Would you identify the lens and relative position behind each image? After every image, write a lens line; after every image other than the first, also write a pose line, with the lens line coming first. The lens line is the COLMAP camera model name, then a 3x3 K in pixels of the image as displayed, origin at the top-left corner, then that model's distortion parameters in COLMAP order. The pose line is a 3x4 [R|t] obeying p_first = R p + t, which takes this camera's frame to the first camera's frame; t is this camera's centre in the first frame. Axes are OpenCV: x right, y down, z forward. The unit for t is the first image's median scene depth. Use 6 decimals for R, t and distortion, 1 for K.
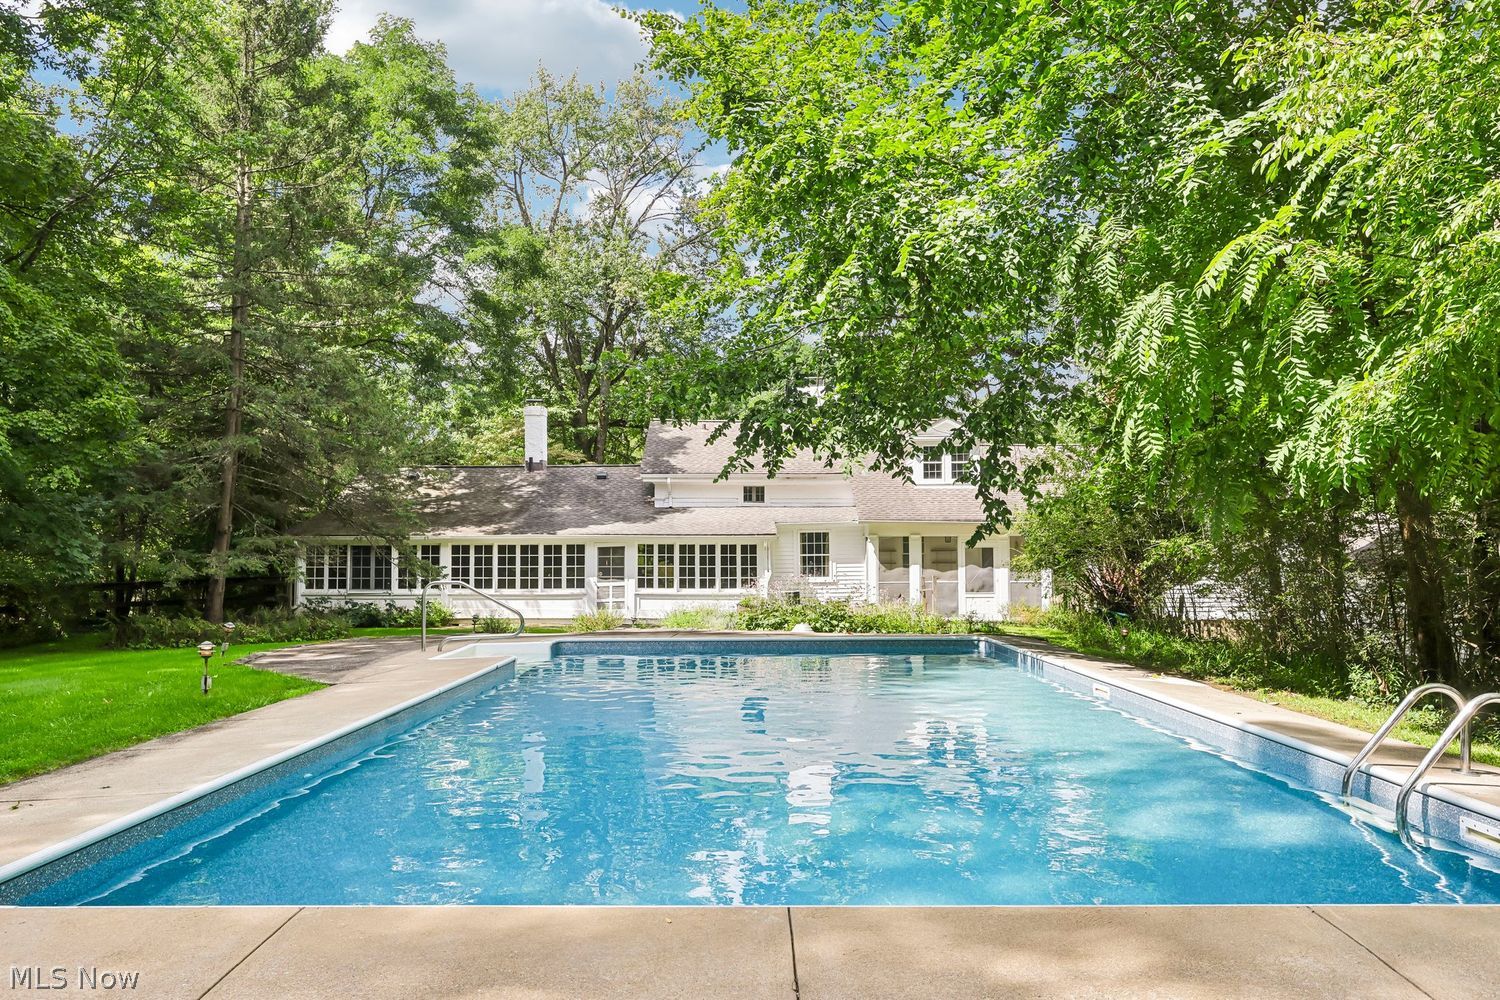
lens RADIAL K [[955.7, 0, 750.0], [0, 955.7, 500.0], [0, 0, 1]] dist [0.000410, 0.000025]
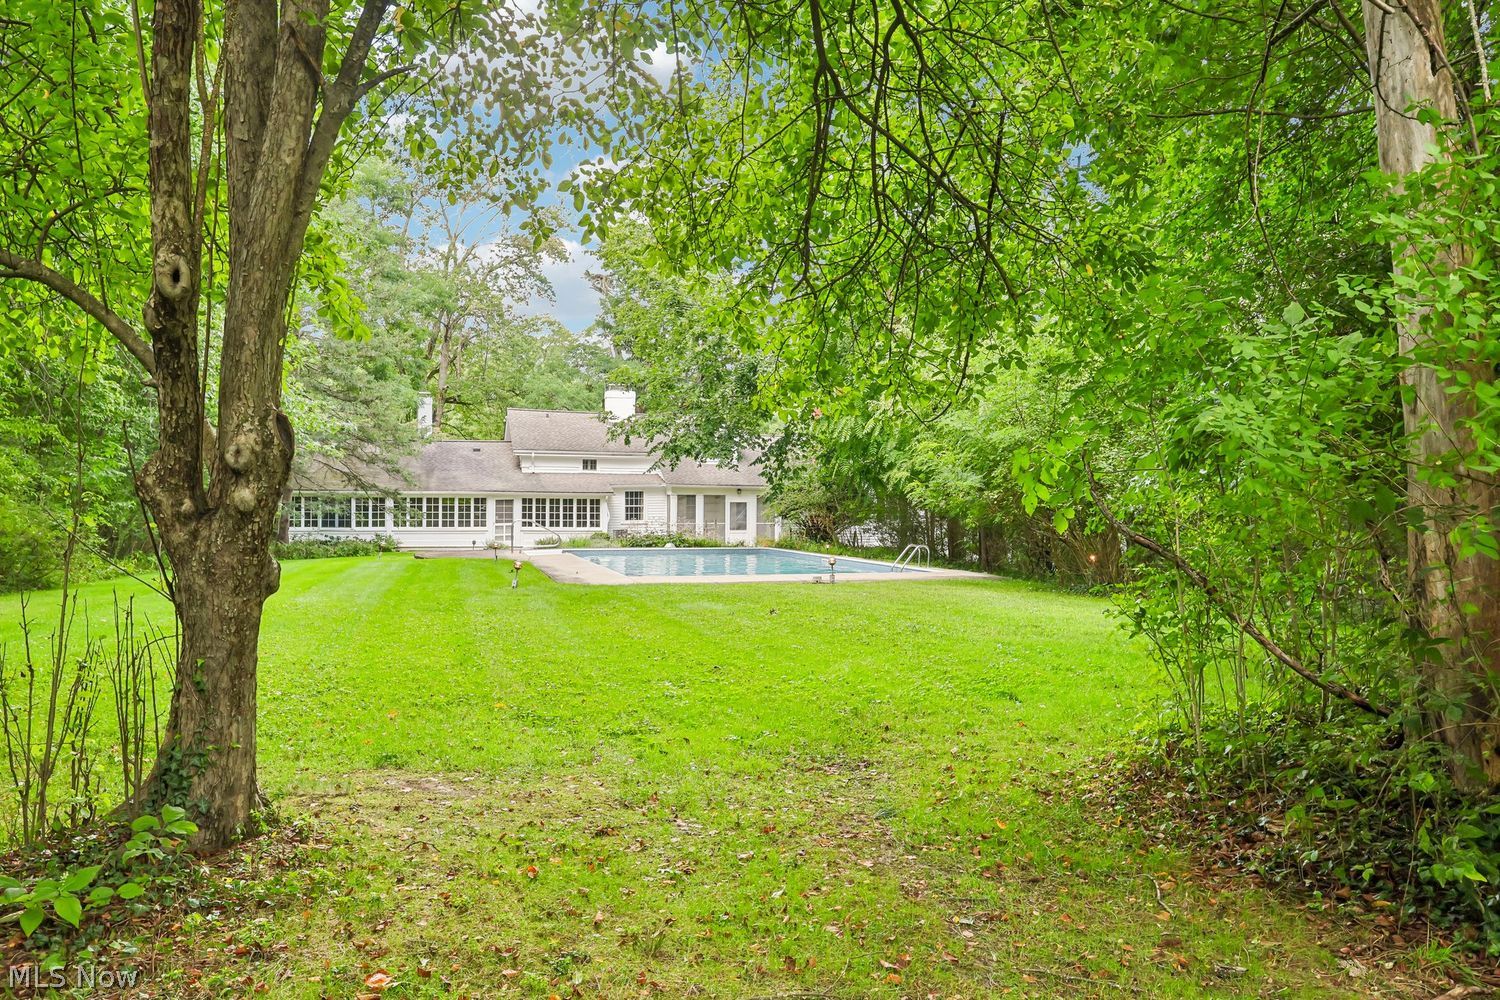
lens RADIAL K [[955.7, 0, 750.0], [0, 955.7, 500.0], [0, 0, 1]] dist [0.000410, 0.000025]
pose [[0.951210, 0.010016, 0.308381, -0.239075], [-0.027360, 0.998274, 0.051971, -0.038092], [-0.307328, -0.057872, 0.949842, -0.536101]]
